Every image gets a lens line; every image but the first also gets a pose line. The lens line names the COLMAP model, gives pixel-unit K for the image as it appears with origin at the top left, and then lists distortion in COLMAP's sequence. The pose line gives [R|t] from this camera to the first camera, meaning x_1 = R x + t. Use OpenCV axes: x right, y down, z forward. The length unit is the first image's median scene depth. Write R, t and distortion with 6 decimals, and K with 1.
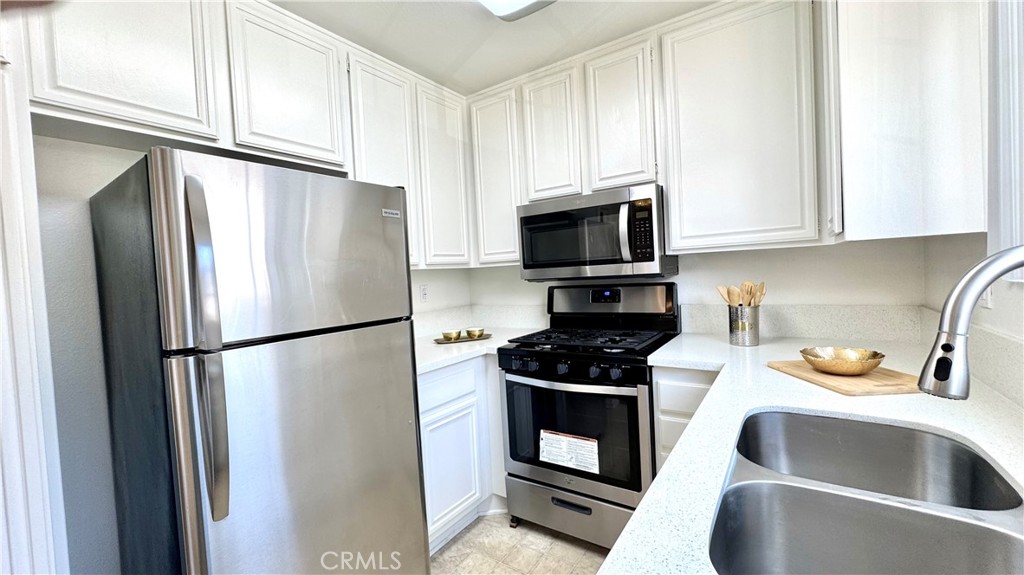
lens RADIAL K [[411.9, 0, 515.3], [0, 411.9, 287.3], [0, 0, 1]] dist [0.000025, 0.000038]
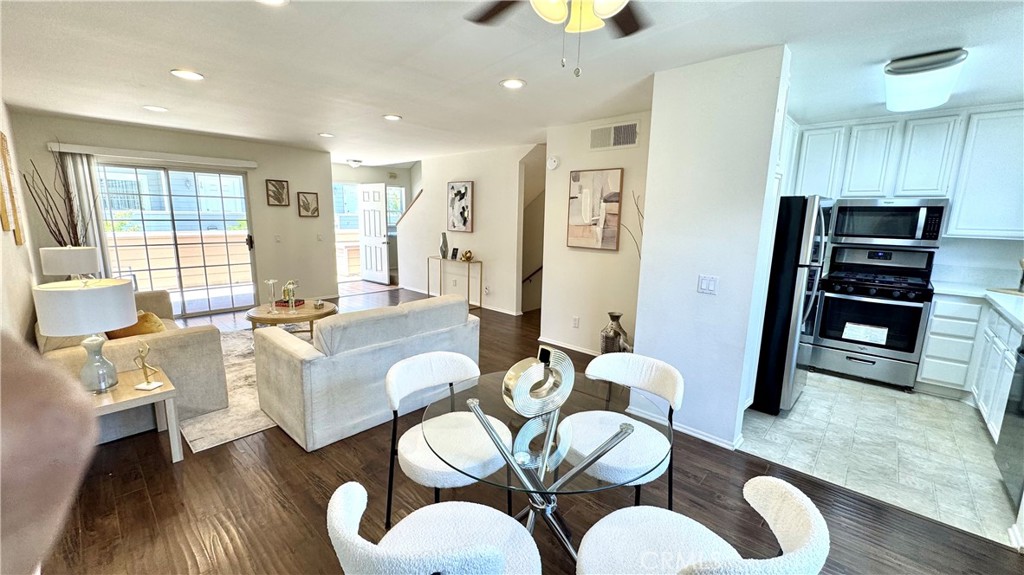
lens RADIAL K [[411.9, 0, 510.3], [0, 411.9, 284.3], [0, 0, 1]] dist [0.000025, 0.000038]
pose [[0.985043, 0.101119, -0.139517, -1.273286], [-0.081305, 0.986656, 0.141066, 0.028123], [0.151920, -0.127613, 0.980120, -1.135505]]
